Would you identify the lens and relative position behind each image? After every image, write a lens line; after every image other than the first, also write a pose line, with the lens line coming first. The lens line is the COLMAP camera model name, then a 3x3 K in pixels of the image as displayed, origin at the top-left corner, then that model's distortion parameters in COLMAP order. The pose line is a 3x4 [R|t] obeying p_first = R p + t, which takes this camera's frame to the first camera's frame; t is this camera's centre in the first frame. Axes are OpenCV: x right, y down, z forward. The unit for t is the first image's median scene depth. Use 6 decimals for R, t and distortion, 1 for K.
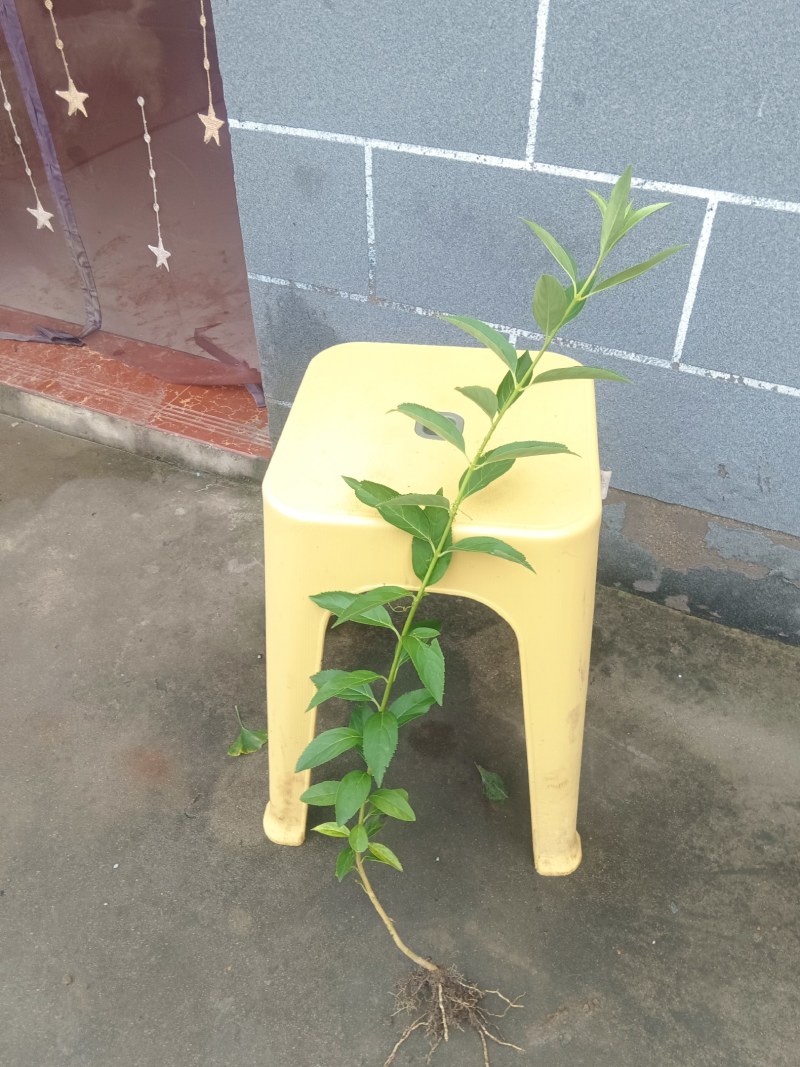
lens RADIAL K [[897.5, 0, 484.0], [0, 897.5, 527.8], [0, 0, 1]] dist [0.003489, -0.000151]
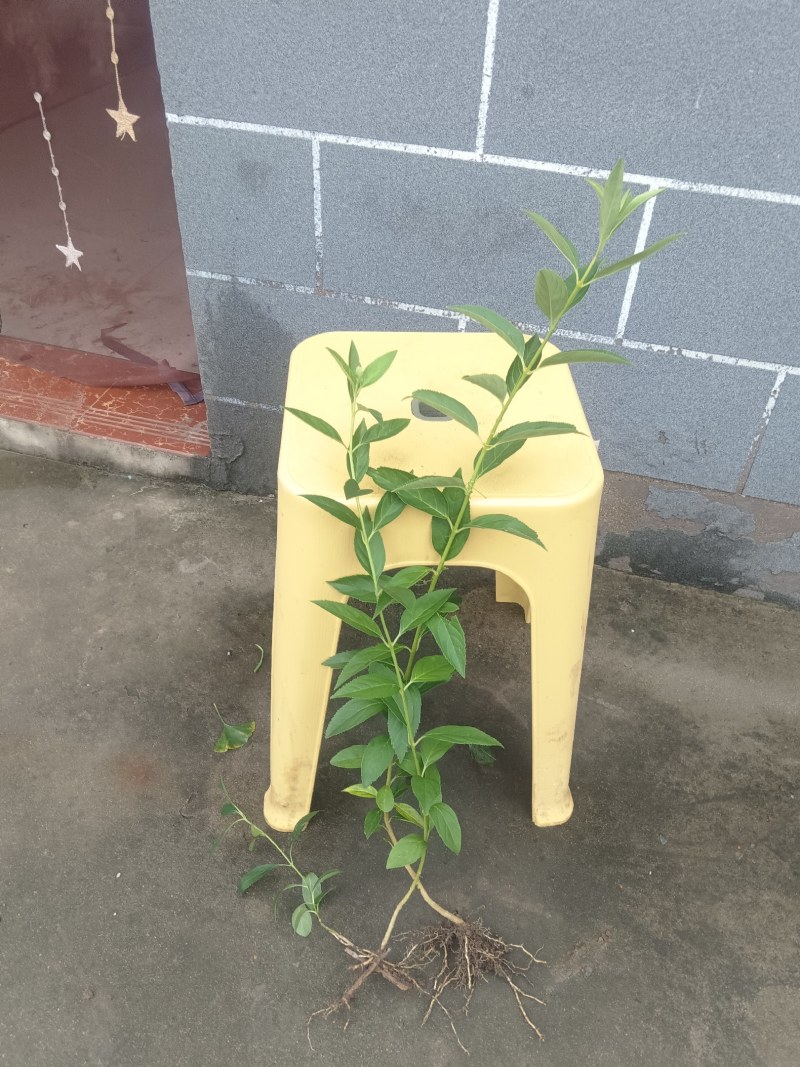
lens RADIAL K [[888.9, 0, 480.7], [0, 888.9, 521.2], [0, 0, 1]] dist [-0.006717, 0.021986]
pose [[0.983856, -0.078283, 0.160932, -0.138187], [0.077515, 0.996930, 0.011055, 0.009511], [-0.161303, 0.001598, 0.986904, -0.023290]]
